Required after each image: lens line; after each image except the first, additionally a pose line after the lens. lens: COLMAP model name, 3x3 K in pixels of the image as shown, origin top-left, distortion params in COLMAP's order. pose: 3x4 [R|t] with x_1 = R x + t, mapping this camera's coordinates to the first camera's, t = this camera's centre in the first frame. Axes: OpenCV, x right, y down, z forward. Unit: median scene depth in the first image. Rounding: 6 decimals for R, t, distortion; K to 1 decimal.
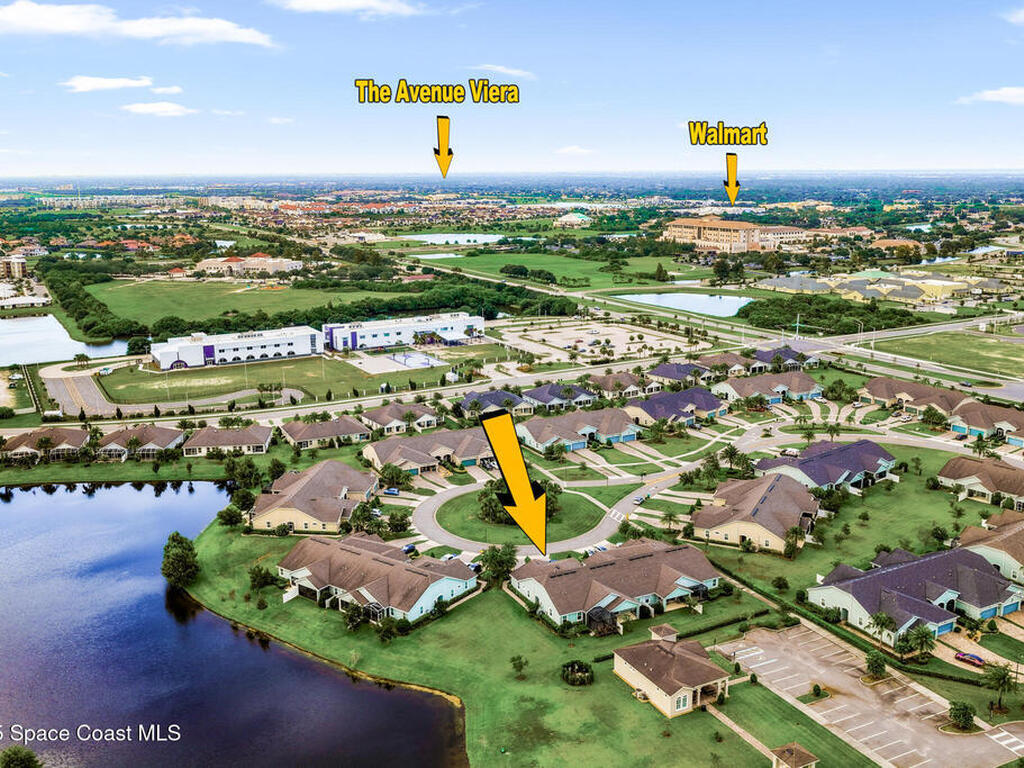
lens RADIAL K [[955.2, 0, 512.0], [0, 955.2, 384.0], [0, 0, 1]] dist [-0.012234, 0.029666]
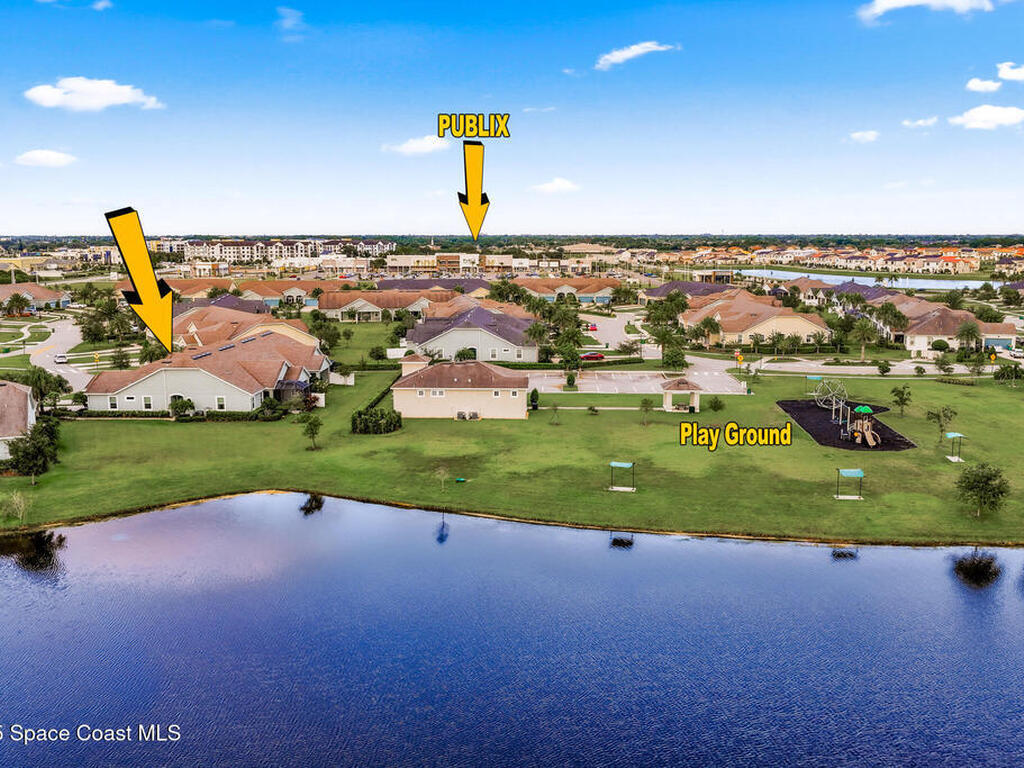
lens RADIAL K [[955.2, 0, 512.0], [0, 955.2, 384.0], [0, 0, 1]] dist [-0.012234, 0.029666]
pose [[0.491155, -0.126603, 0.861823, -0.256319], [0.190588, 0.981028, 0.035498, 0.149074], [-0.849967, 0.146818, 0.505966, 0.312037]]
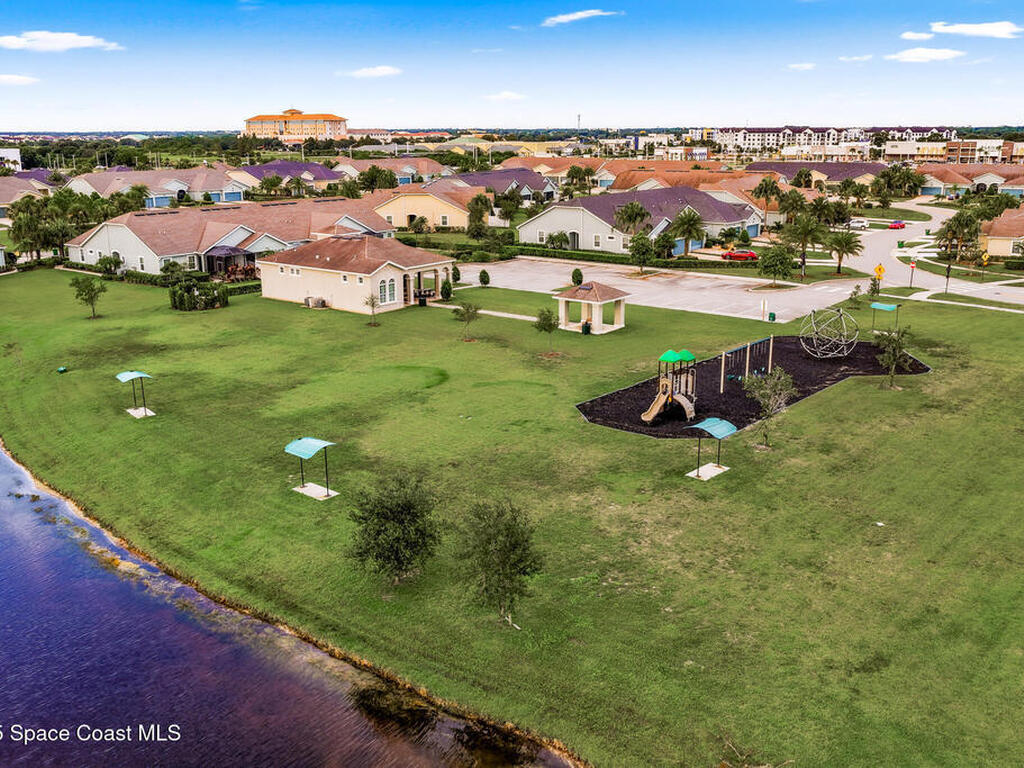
lens RADIAL K [[955.2, 0, 512.0], [0, 955.2, 384.0], [0, 0, 1]] dist [-0.012234, 0.029666]
pose [[0.908176, -0.102338, 0.405886, 0.000197], [0.088627, 0.994681, 0.052489, 0.187975], [-0.409098, -0.011697, 0.912415, 0.216713]]
